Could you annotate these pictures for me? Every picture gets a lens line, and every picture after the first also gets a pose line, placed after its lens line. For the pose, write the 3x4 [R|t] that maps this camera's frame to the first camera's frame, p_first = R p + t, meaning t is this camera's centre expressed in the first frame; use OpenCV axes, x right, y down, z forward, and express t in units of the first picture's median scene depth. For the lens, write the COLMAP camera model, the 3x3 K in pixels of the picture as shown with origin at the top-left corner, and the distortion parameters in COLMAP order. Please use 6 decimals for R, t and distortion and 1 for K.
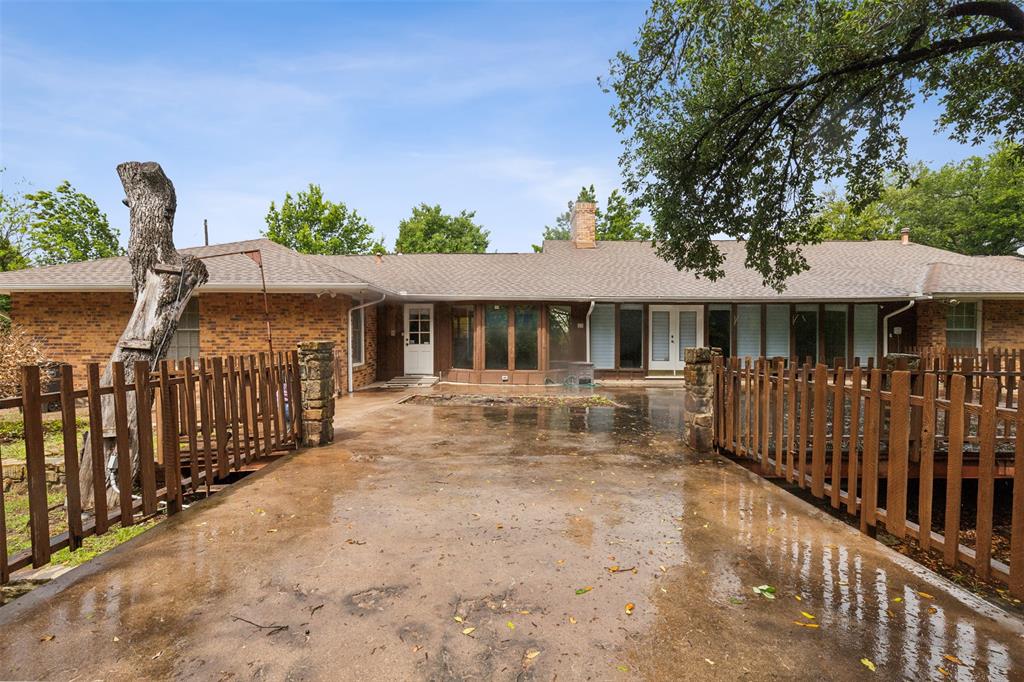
lens RADIAL K [[467.0, 0, 512.3], [0, 467.0, 340.3], [0, 0, 1]] dist [0.003593, 0.000296]
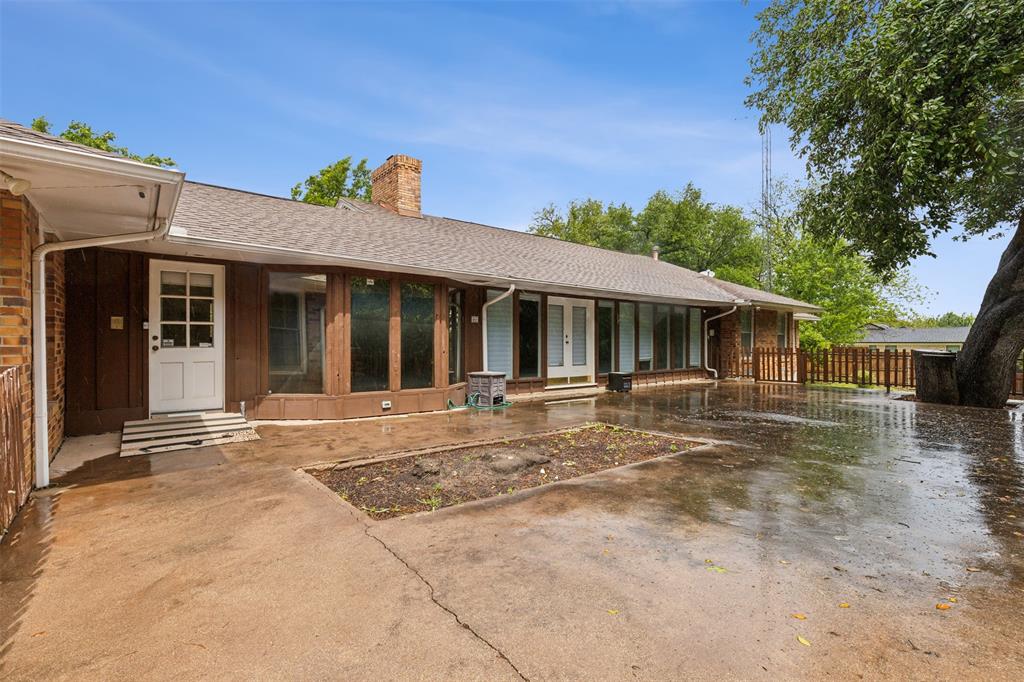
lens RADIAL K [[467.0, 0, 519.3], [0, 467.0, 342.5], [0, 0, 1]] dist [0.003593, 0.000296]
pose [[0.773158, 0.000504, 0.634214, -0.243486], [-0.001111, 0.999999, 0.000559, 0.002645], [-0.634213, -0.001137, 0.773158, 0.421059]]
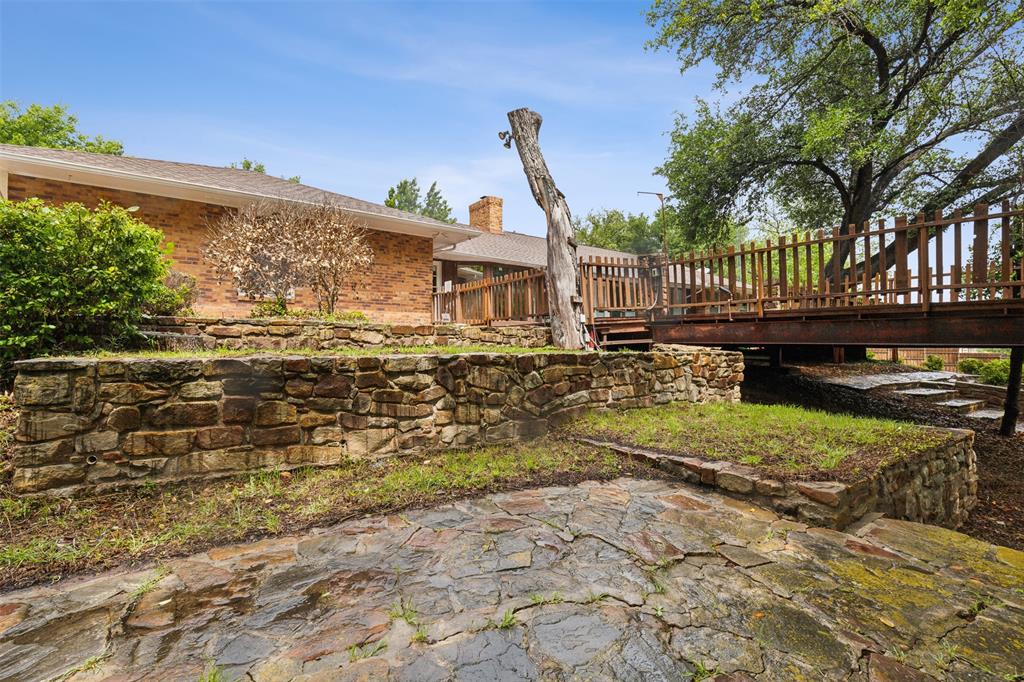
lens RADIAL K [[467.0, 0, 511.7], [0, 467.0, 343.0], [0, 0, 1]] dist [0.003593, 0.000296]
pose [[0.815118, 0.008799, 0.579228, -0.692535], [-0.007957, 0.999960, -0.003993, 0.124757], [-0.579240, -0.001354, 0.815156, -0.026859]]
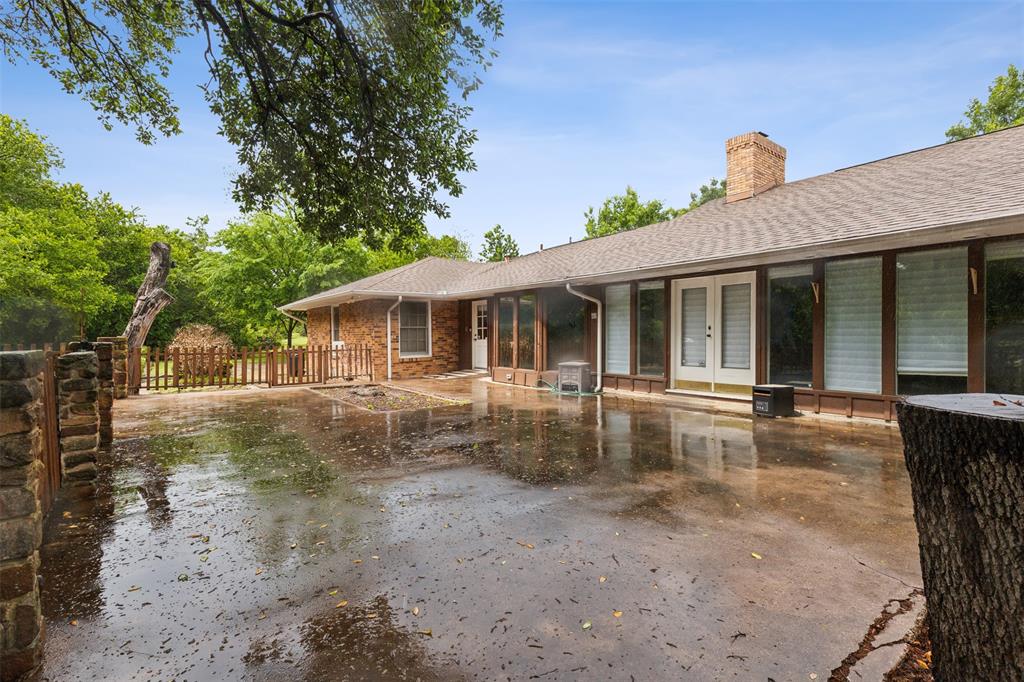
lens RADIAL K [[467.0, 0, 510.1], [0, 467.0, 344.1], [0, 0, 1]] dist [0.003593, 0.000296]
pose [[0.609968, 0.010195, -0.792360, 0.673132], [0.004850, 0.999850, 0.016598, 0.001875], [0.792411, -0.013967, 0.609828, 0.420878]]
